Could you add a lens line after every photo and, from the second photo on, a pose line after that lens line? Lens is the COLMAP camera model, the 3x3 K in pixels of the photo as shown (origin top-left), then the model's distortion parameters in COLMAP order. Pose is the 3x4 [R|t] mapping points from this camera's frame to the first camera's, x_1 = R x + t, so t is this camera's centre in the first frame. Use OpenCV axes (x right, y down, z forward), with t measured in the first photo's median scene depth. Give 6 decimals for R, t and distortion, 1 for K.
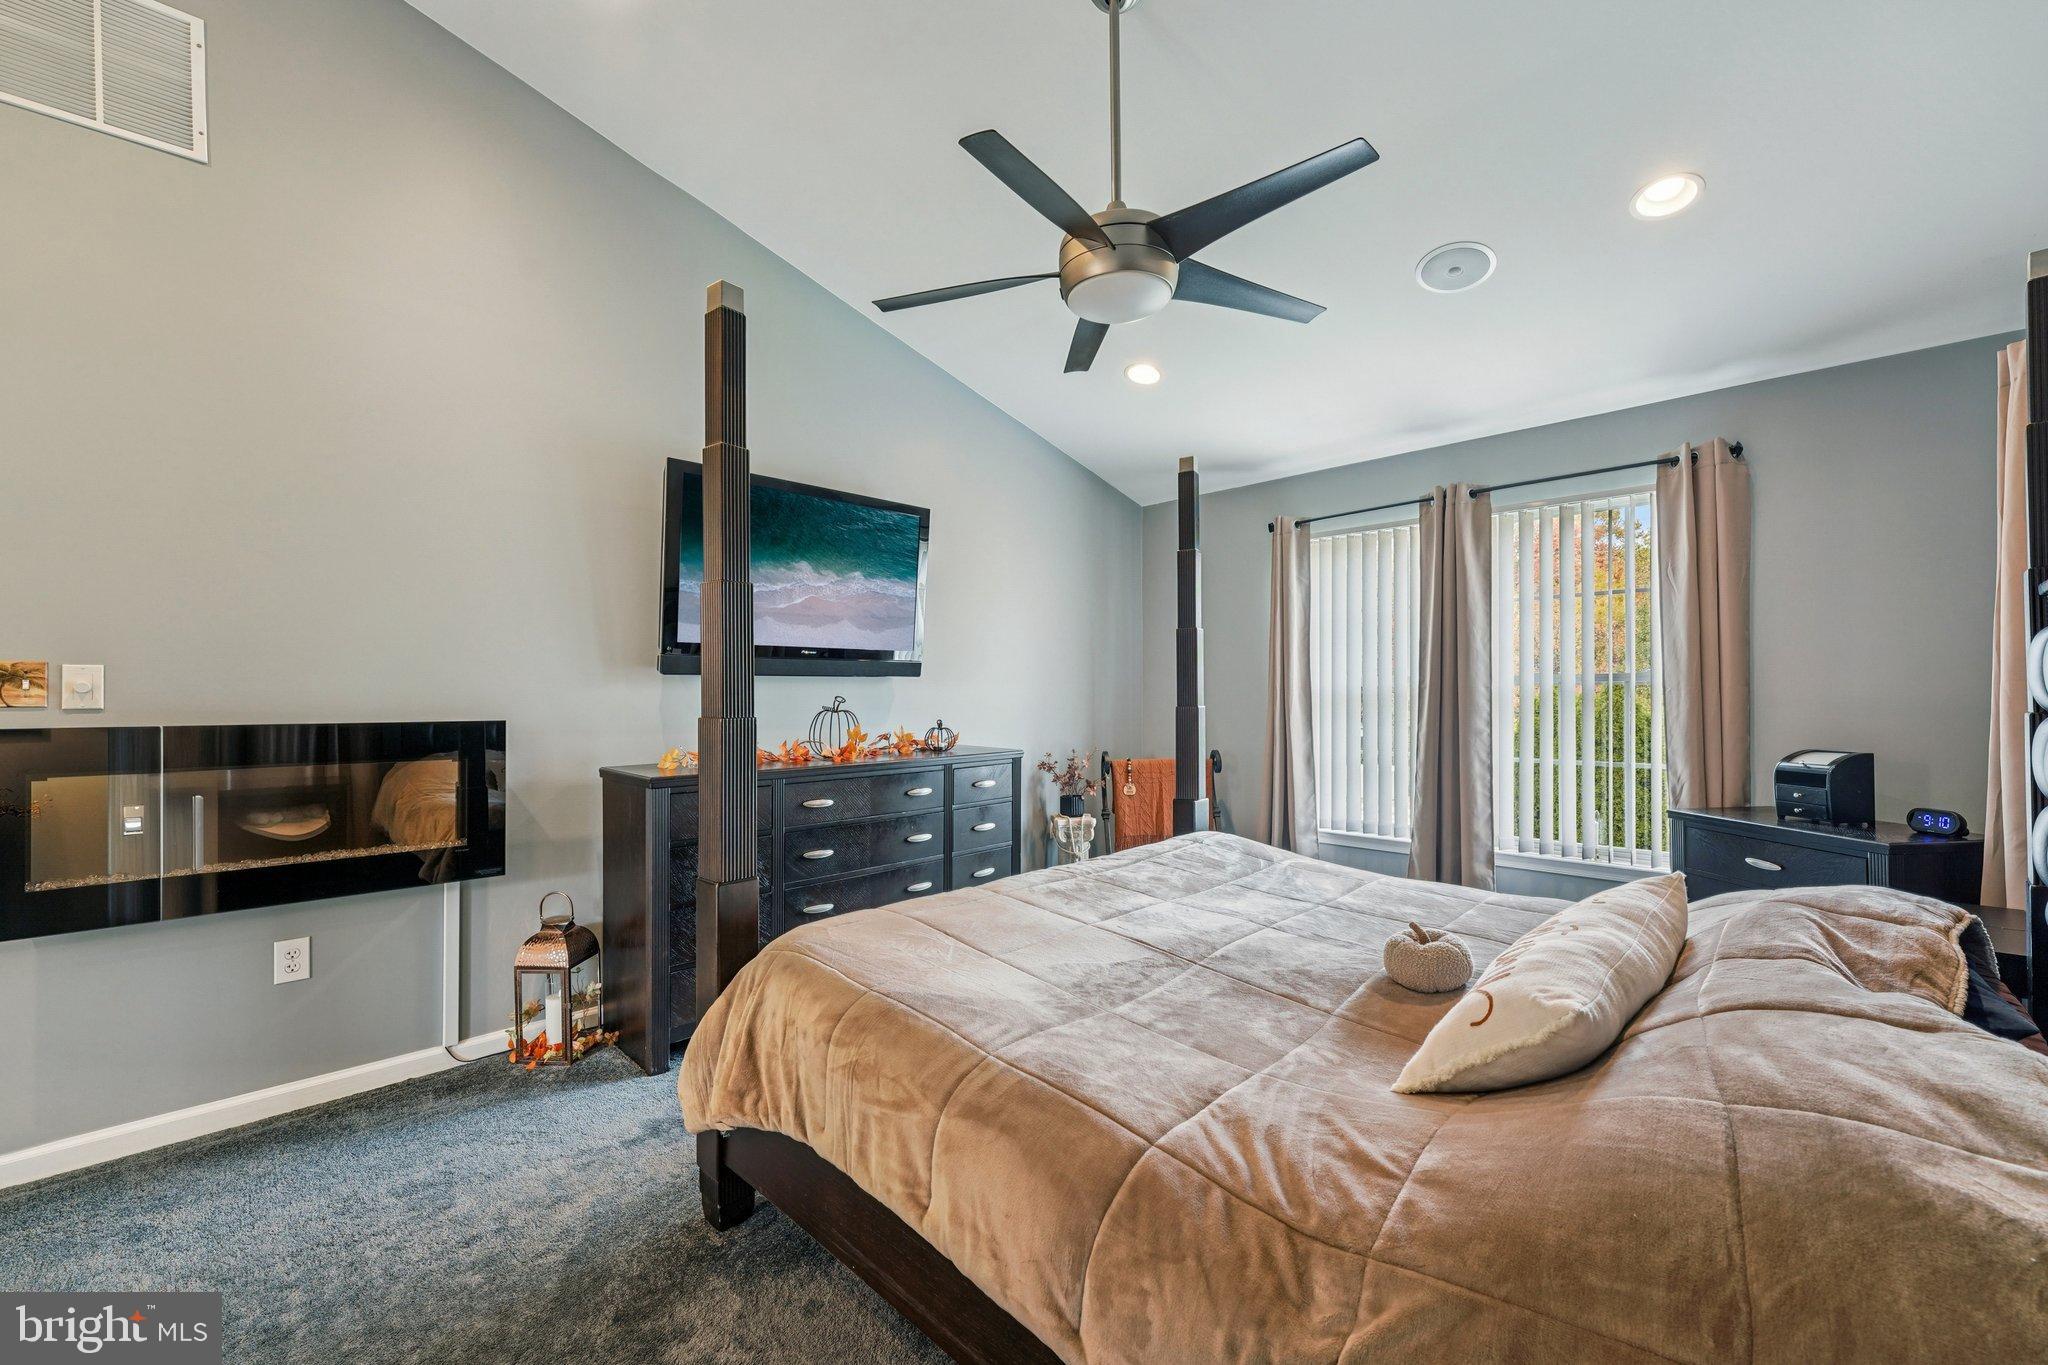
lens RADIAL K [[816.2, 0, 1021.6], [0, 816.2, 675.8], [0, 0, 1]] dist [-0.003967, -0.000271]
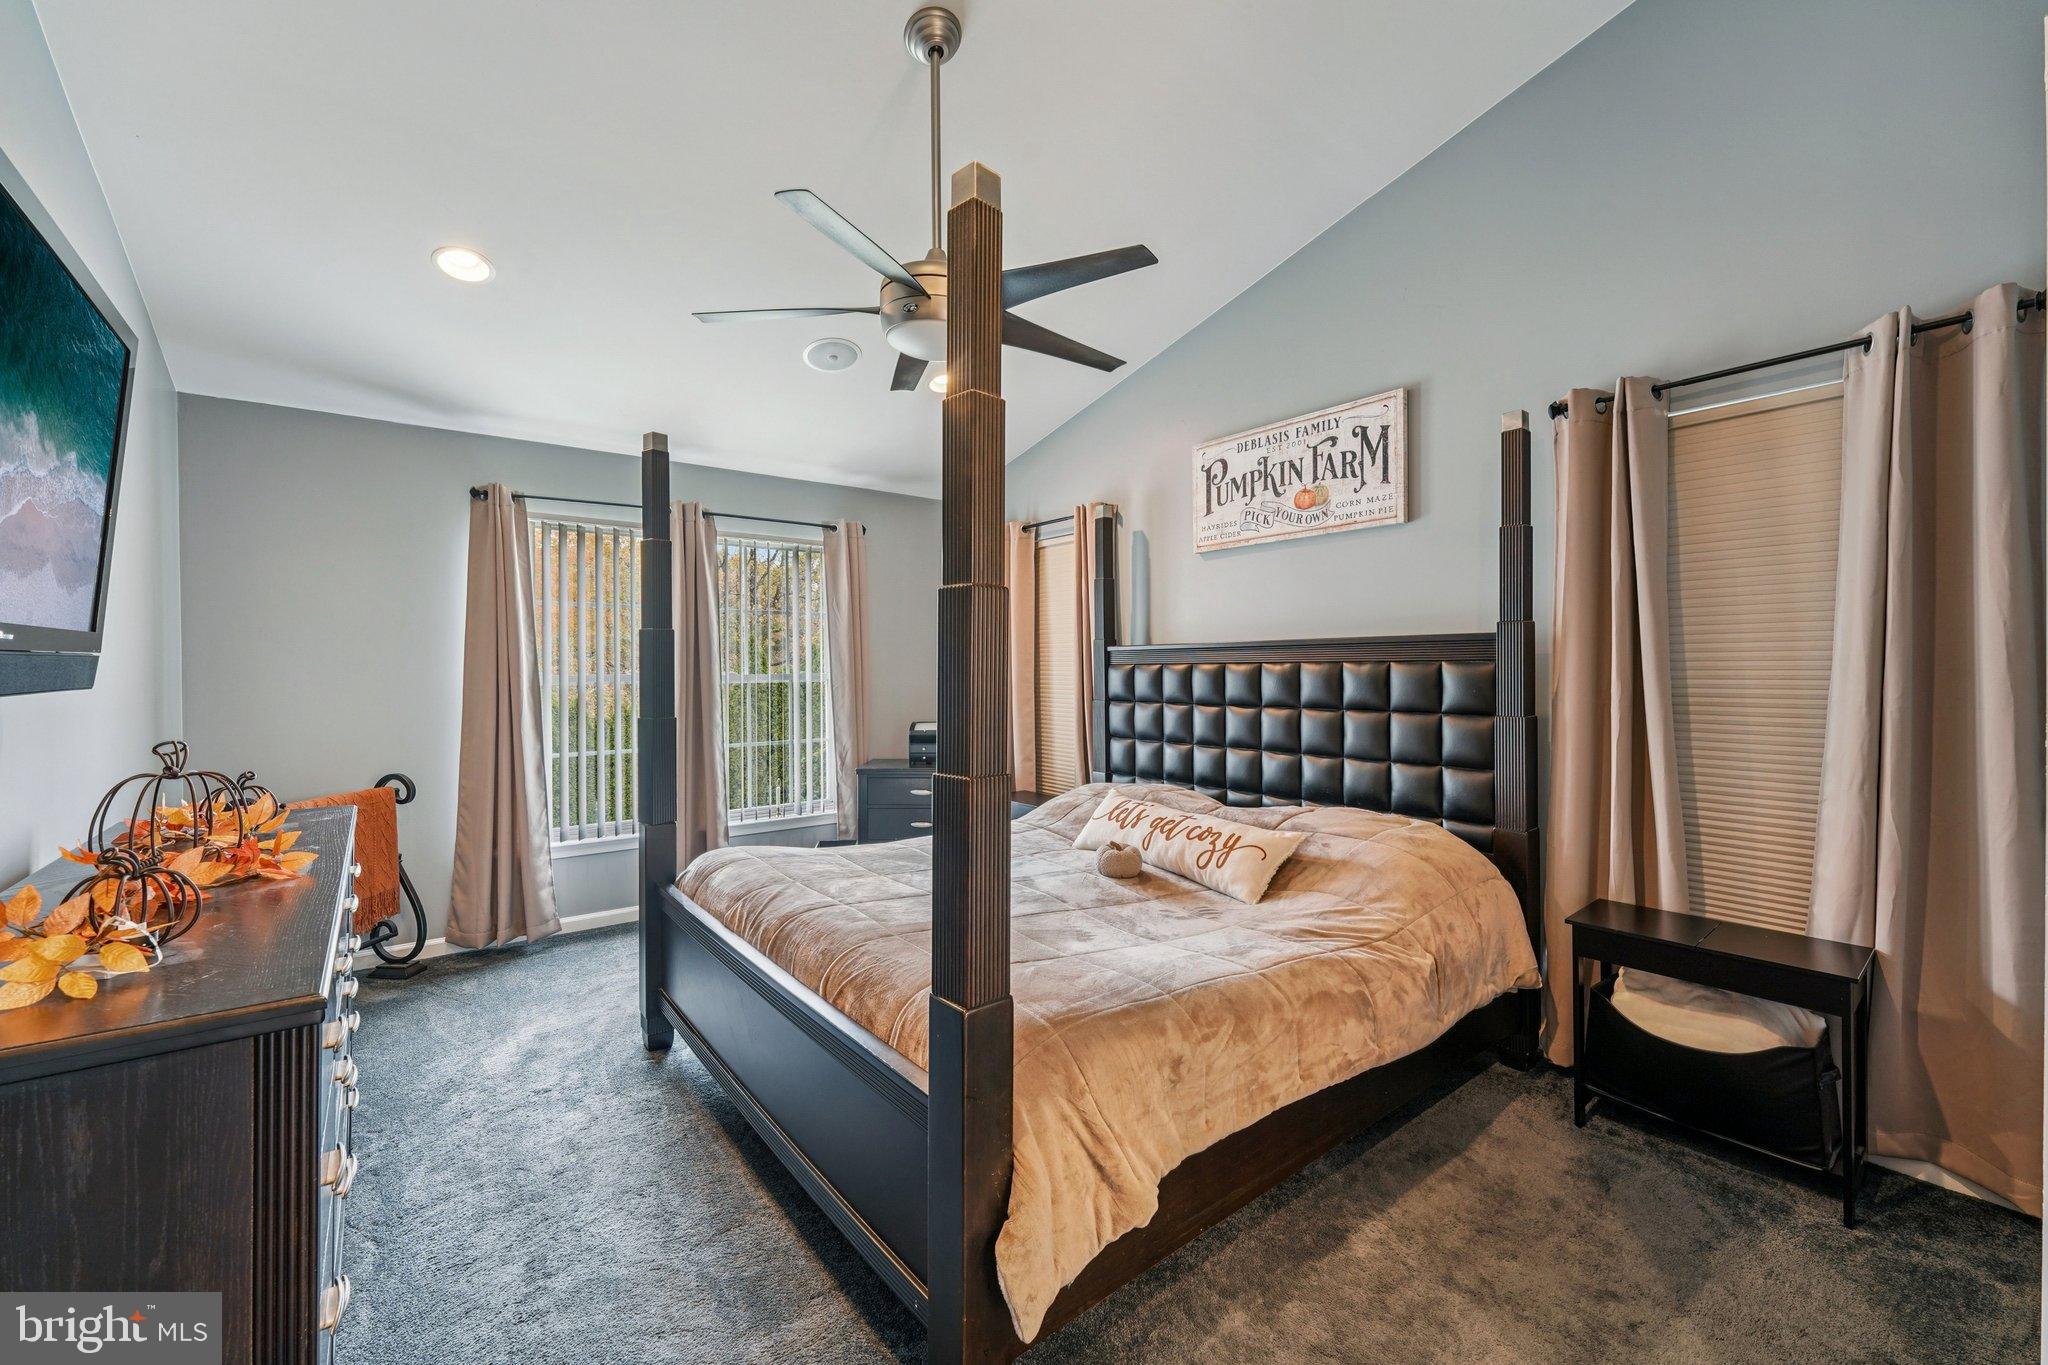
lens RADIAL K [[816.2, 0, 1021.6], [0, 816.2, 675.8], [0, 0, 1]] dist [-0.003967, -0.000271]
pose [[0.106517, -0.005228, 0.994297, -0.600438], [-0.007536, 0.999953, 0.006065, -0.014257], [-0.994282, -0.008139, 0.106473, 0.514011]]
